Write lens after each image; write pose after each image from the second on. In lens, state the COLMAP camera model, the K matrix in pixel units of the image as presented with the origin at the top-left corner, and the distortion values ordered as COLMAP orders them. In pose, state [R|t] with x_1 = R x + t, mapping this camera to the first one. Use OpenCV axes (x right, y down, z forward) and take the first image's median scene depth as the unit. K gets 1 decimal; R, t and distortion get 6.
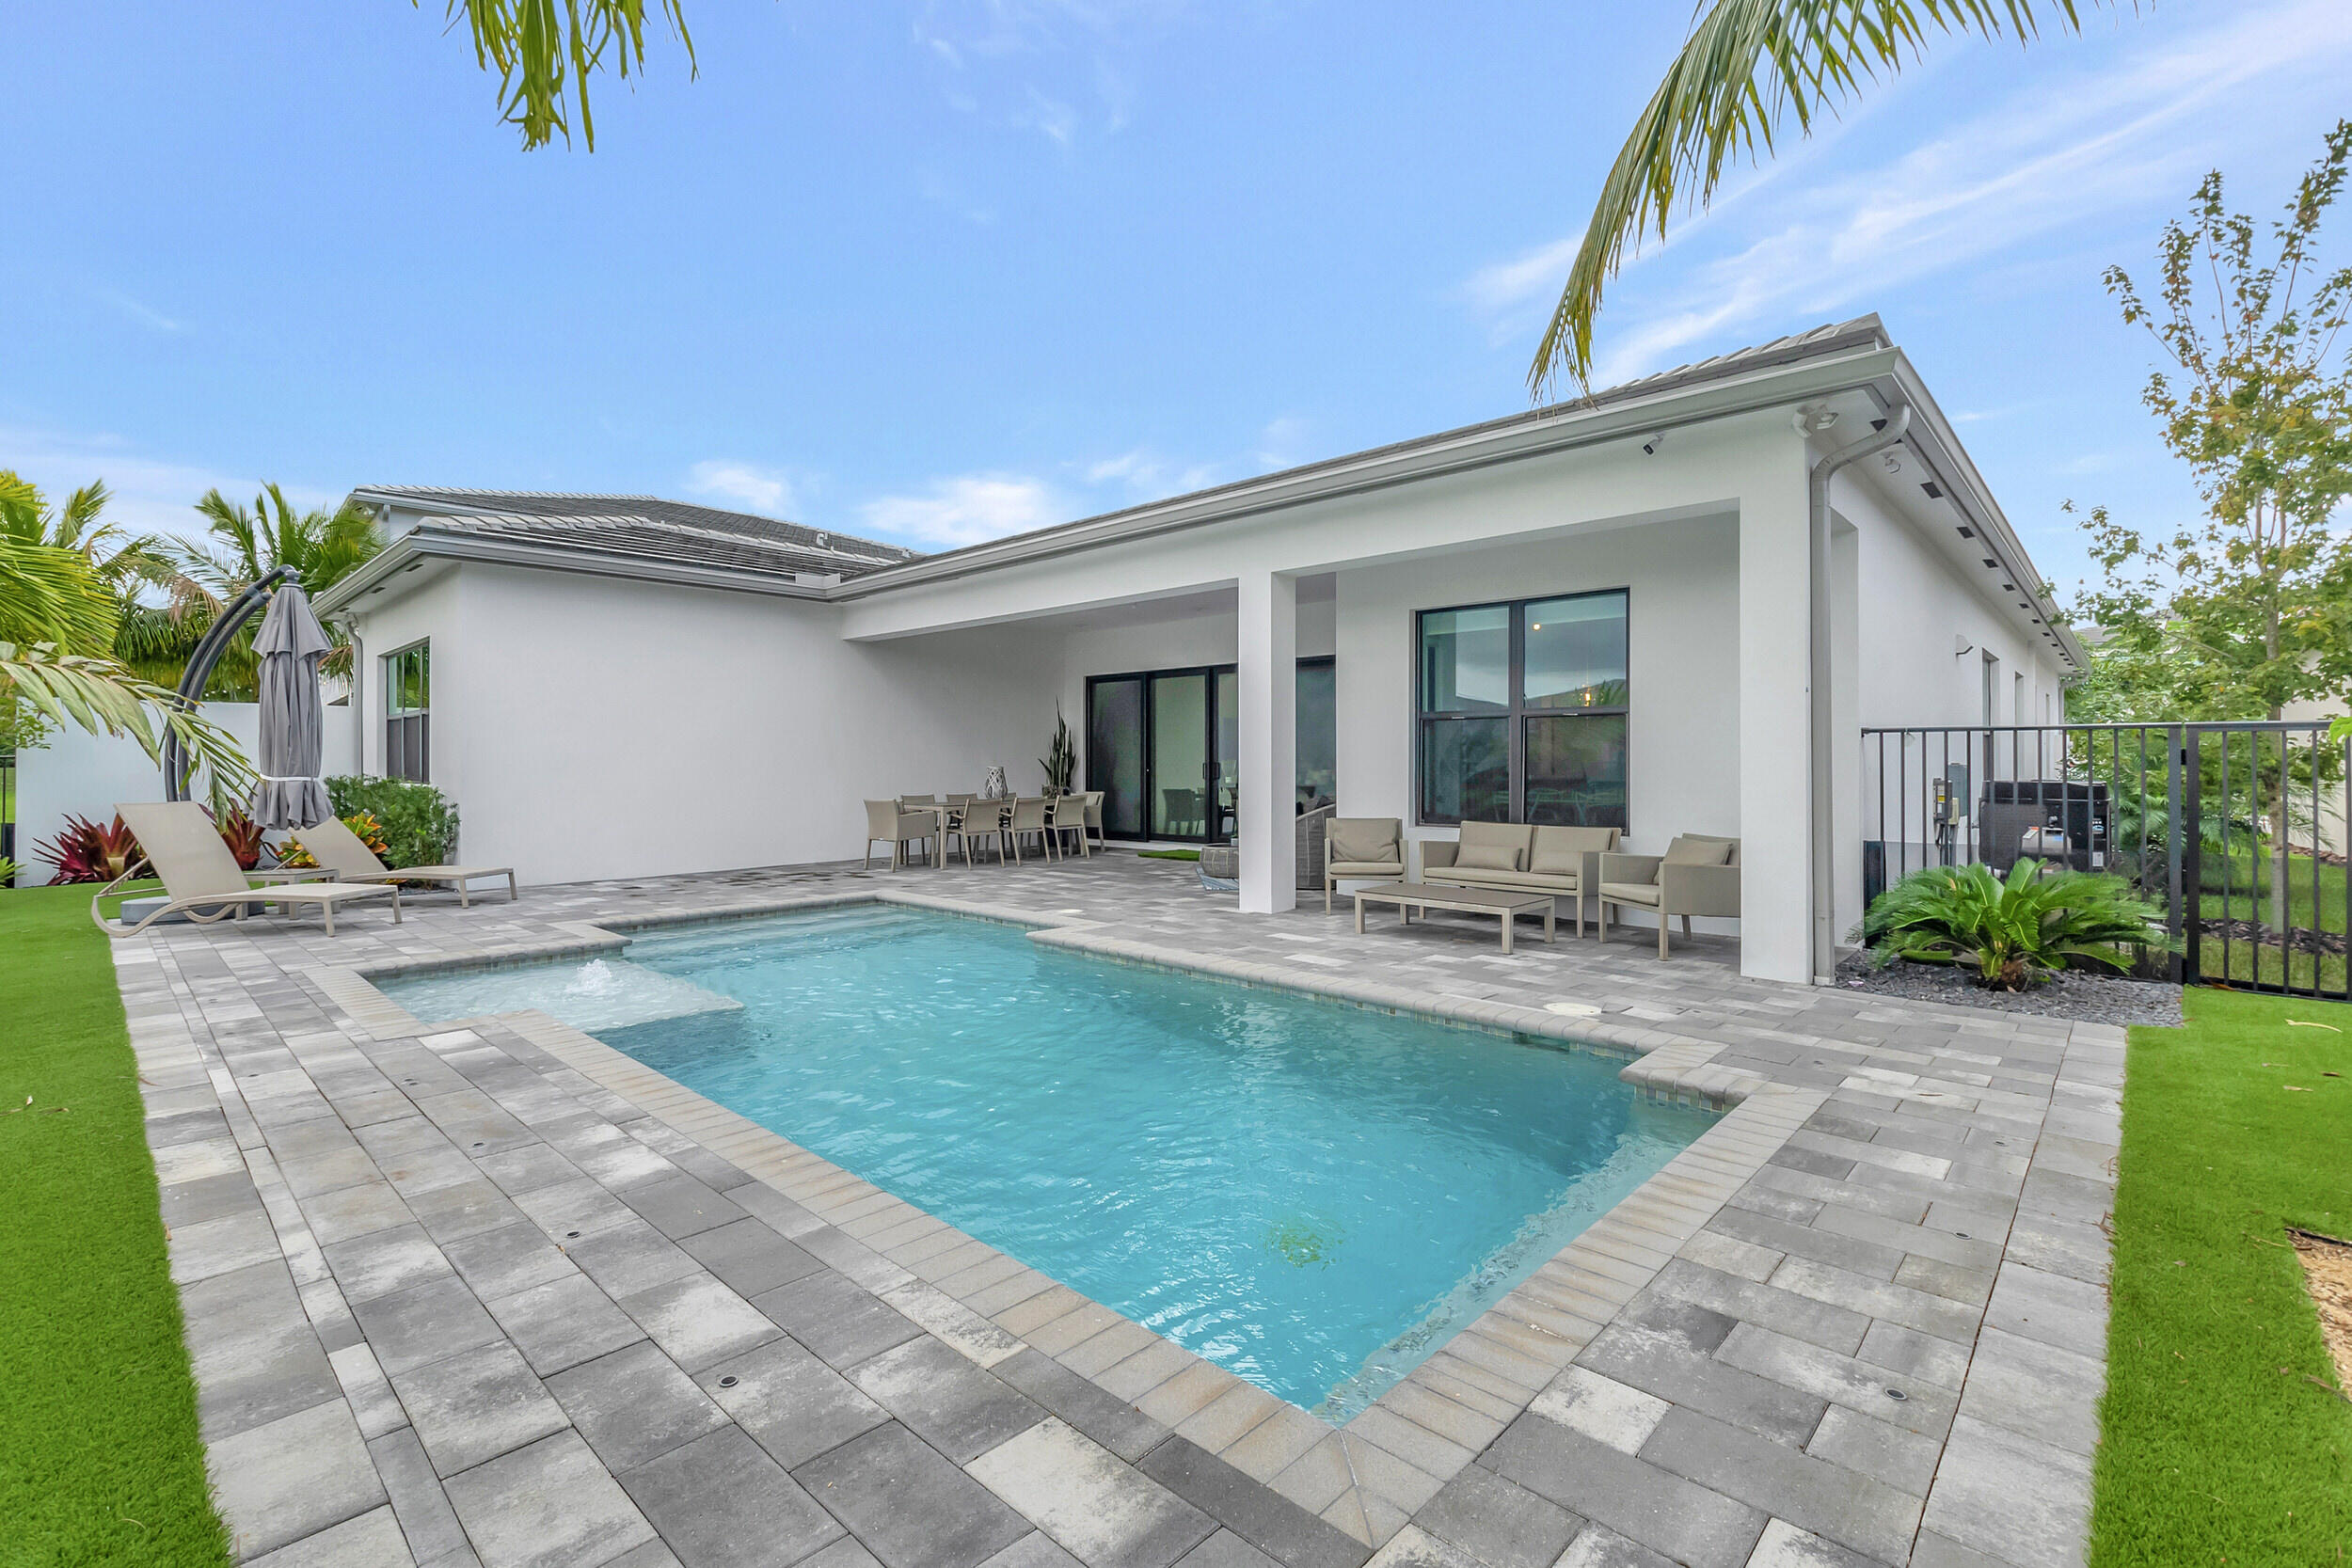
lens RADIAL K [[1060.7, 0, 1175.9], [0, 1060.7, 772.5], [0, 0, 1]] dist [-0.001346, -0.000436]
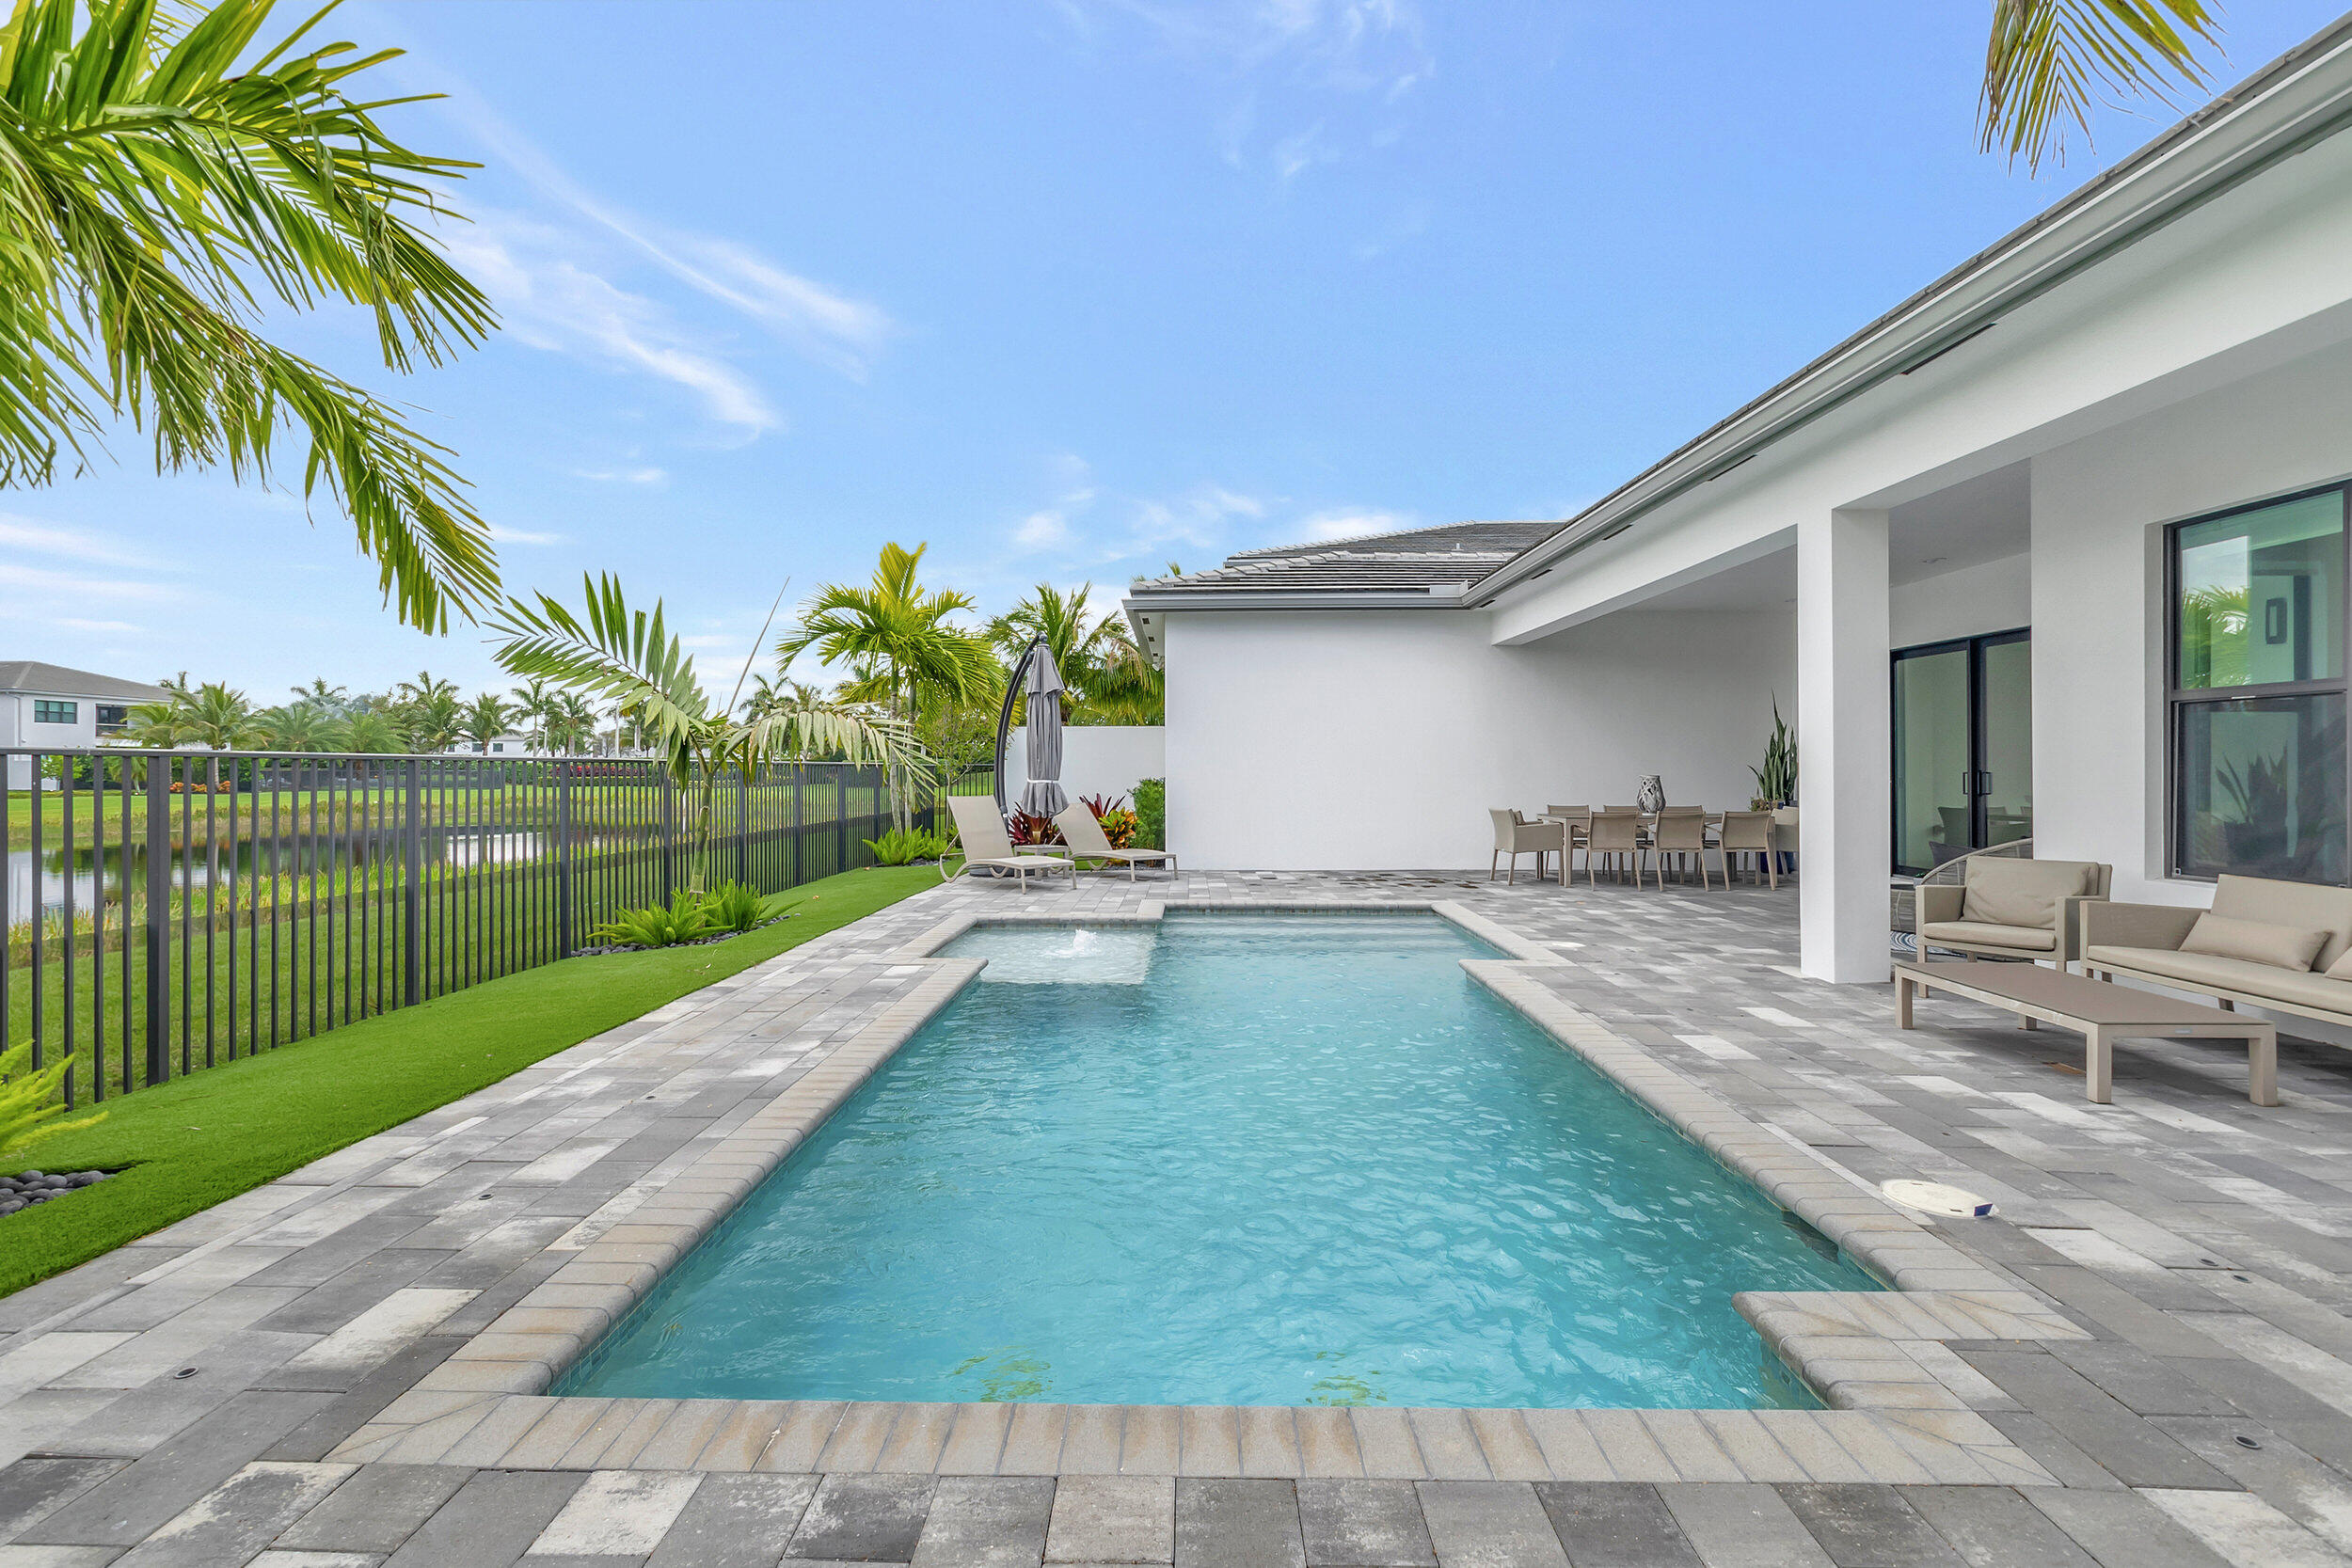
lens RADIAL K [[1060.7, 0, 1168.6], [0, 1060.7, 776.9], [0, 0, 1]] dist [-0.001346, -0.000436]
pose [[0.664076, 0.006054, -0.747641, 1.109166], [-0.005237, 0.999980, 0.003446, -0.022719], [0.747647, 0.001627, 0.664094, 0.605778]]
